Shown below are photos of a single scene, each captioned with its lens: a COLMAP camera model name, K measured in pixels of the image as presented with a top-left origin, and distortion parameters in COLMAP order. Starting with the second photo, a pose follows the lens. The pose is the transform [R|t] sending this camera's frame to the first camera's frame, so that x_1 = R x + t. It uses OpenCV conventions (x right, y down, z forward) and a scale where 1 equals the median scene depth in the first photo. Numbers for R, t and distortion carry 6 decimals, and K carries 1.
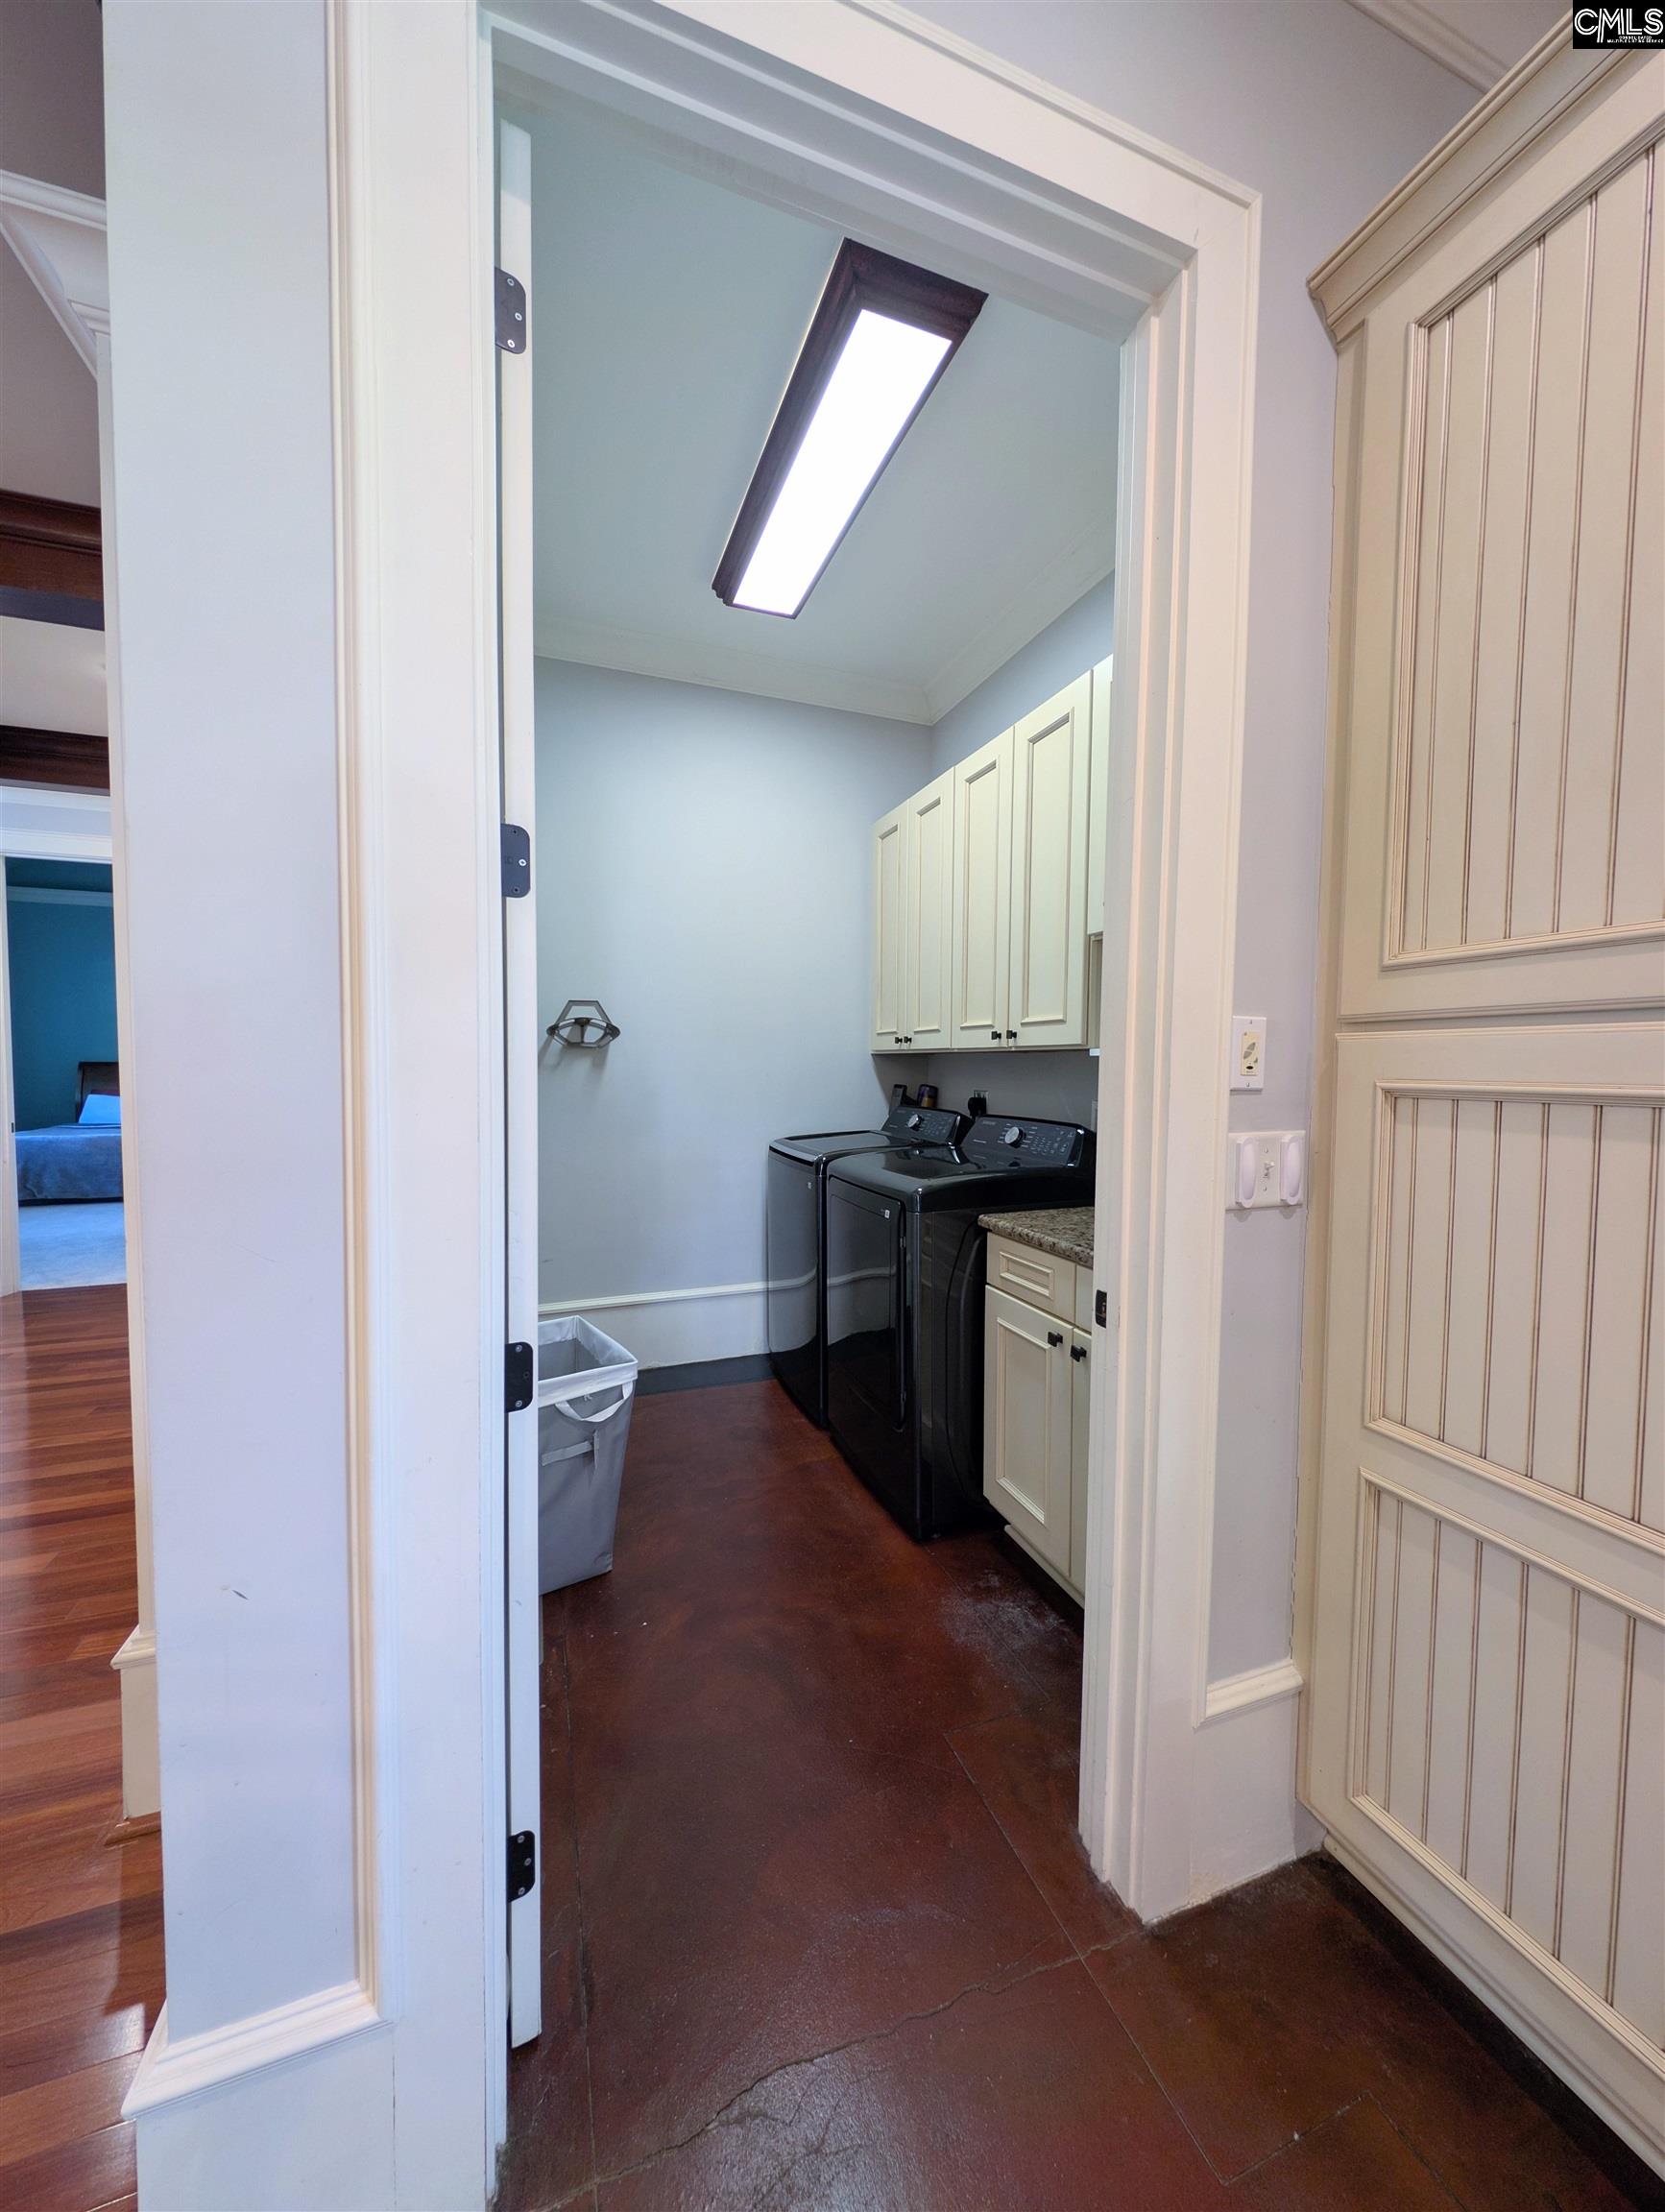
lens RADIAL K [[777.9, 0, 825.6], [0, 777.9, 1104.1], [0, 0, 1]] dist [0.002549, 0.000039]
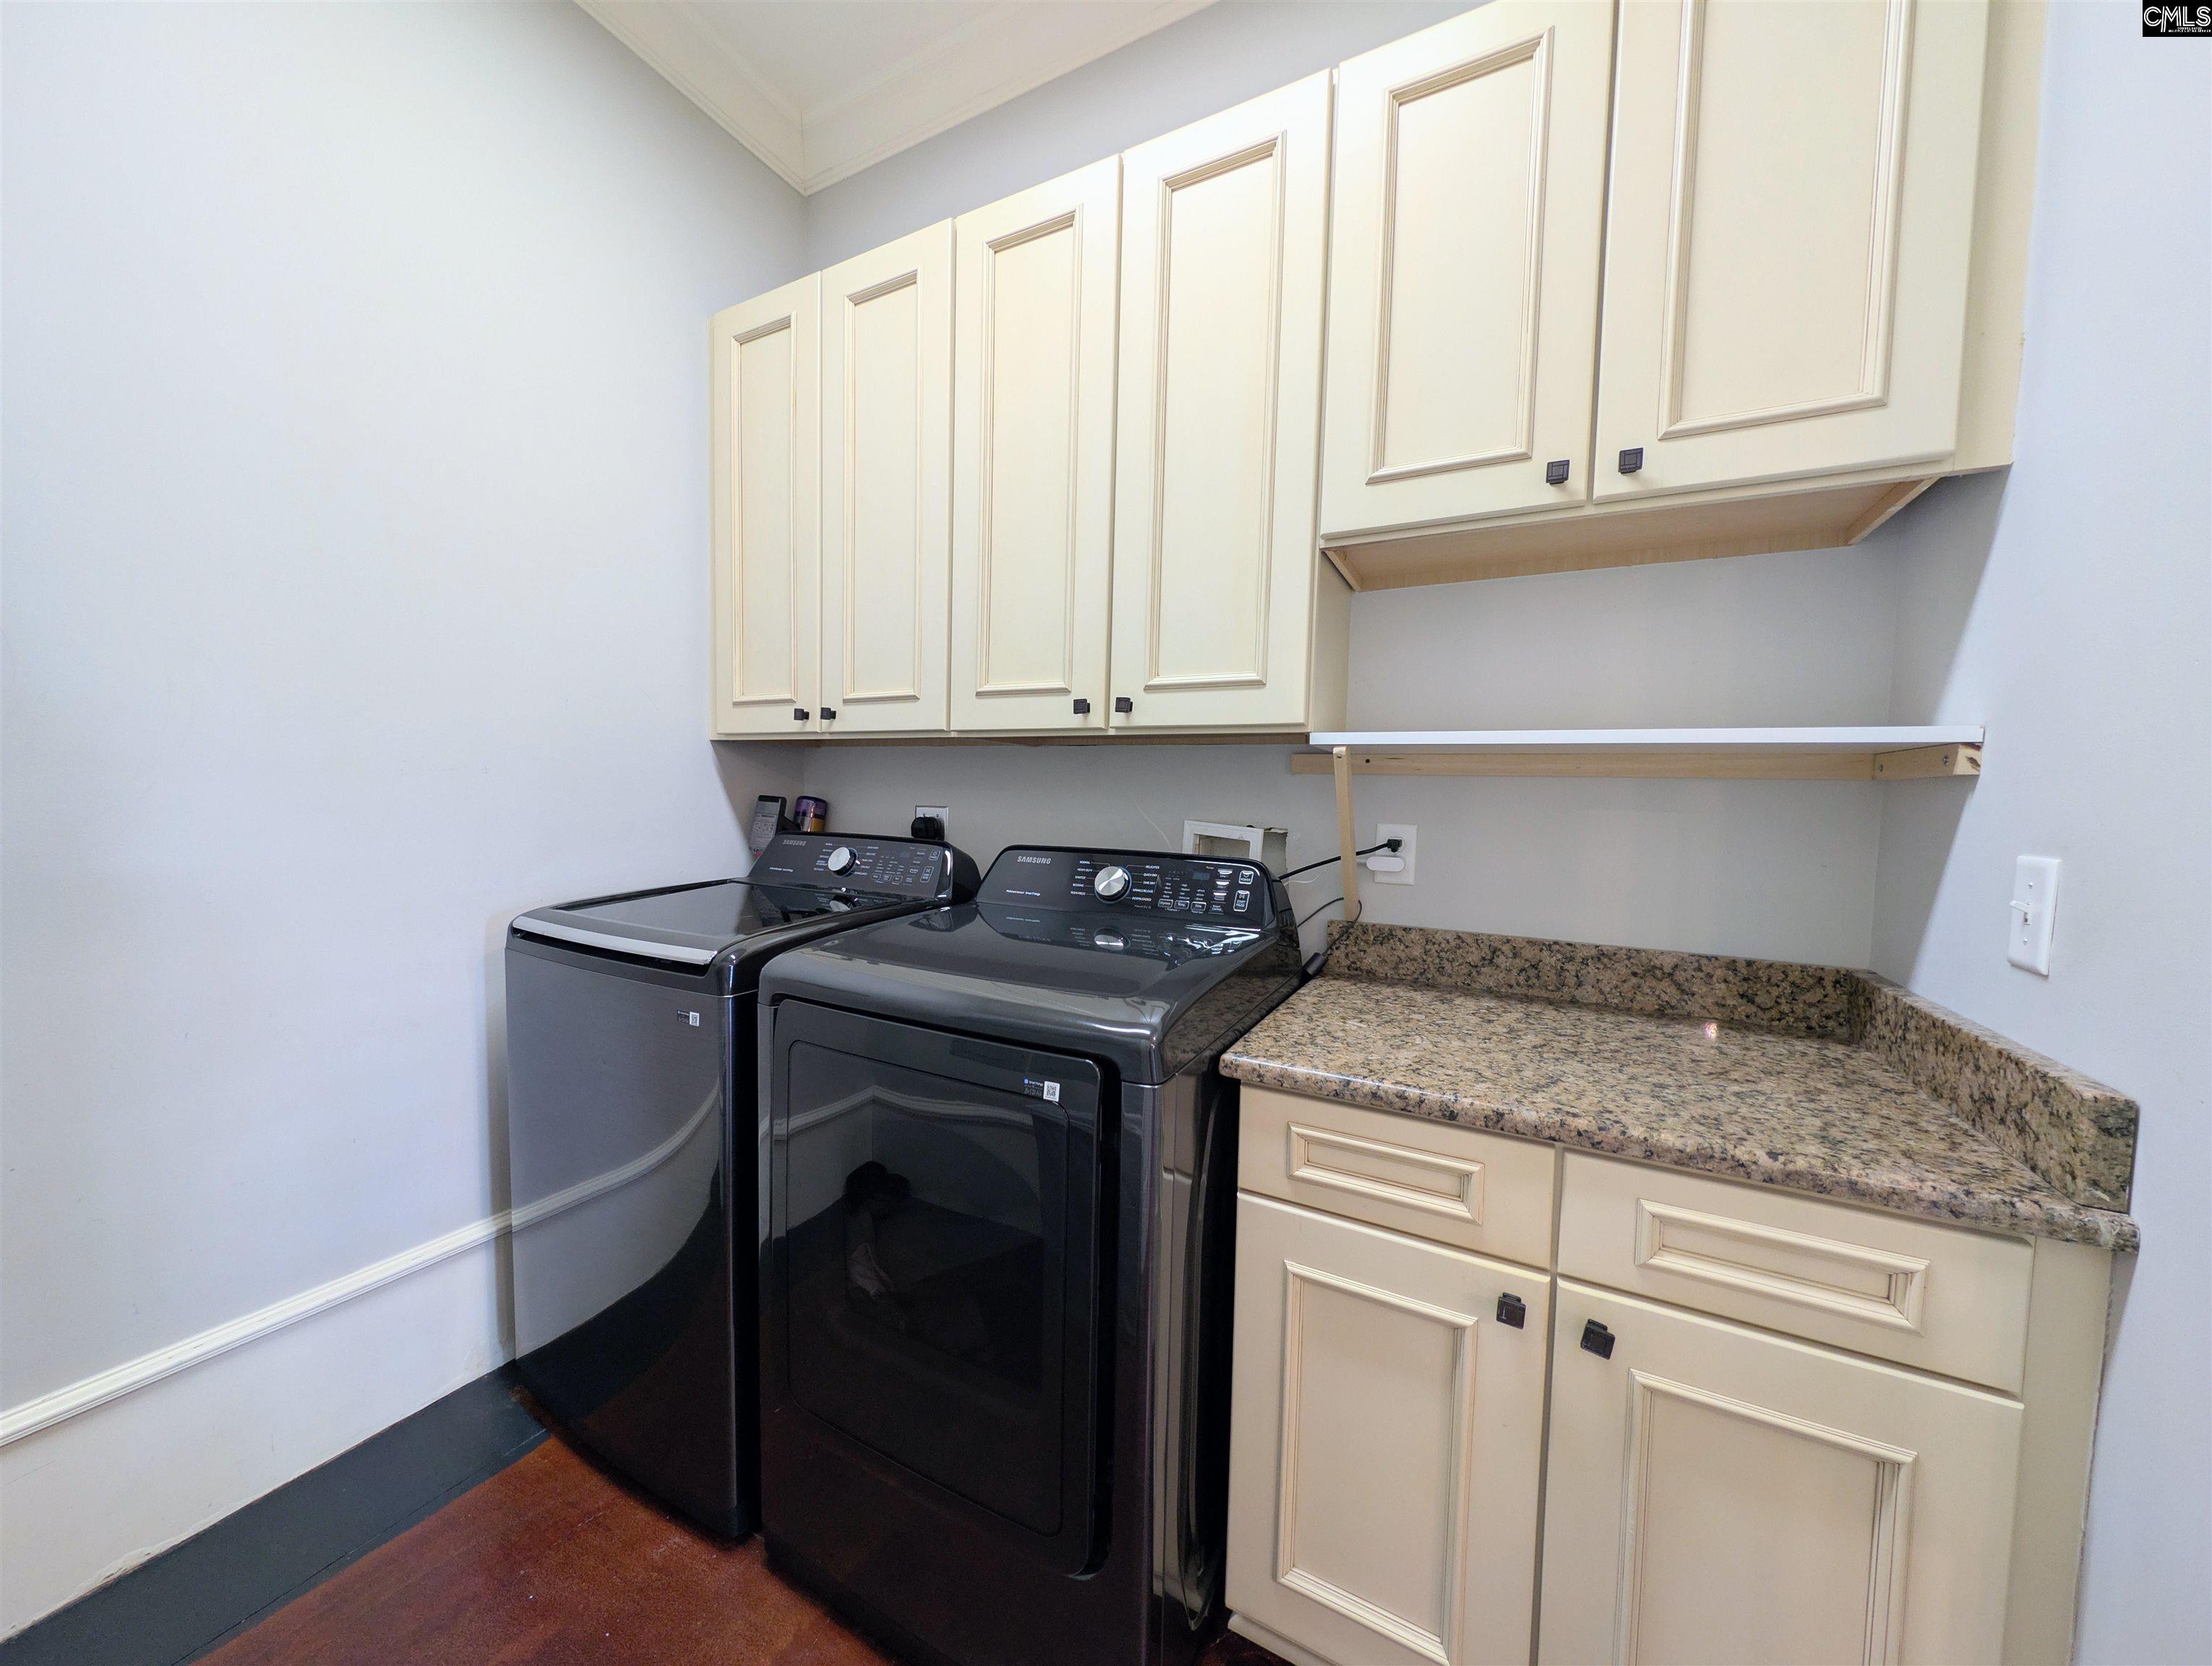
lens RADIAL K [[777.9, 0, 1102.3], [0, 777.9, 842.0], [0, 0, 1]] dist [0.002549, 0.000039]
pose [[0.747161, -0.024243, 0.664201, -0.139571], [0.009361, 0.999619, 0.025955, -0.003504], [-0.664577, -0.013175, 0.747103, 0.528717]]
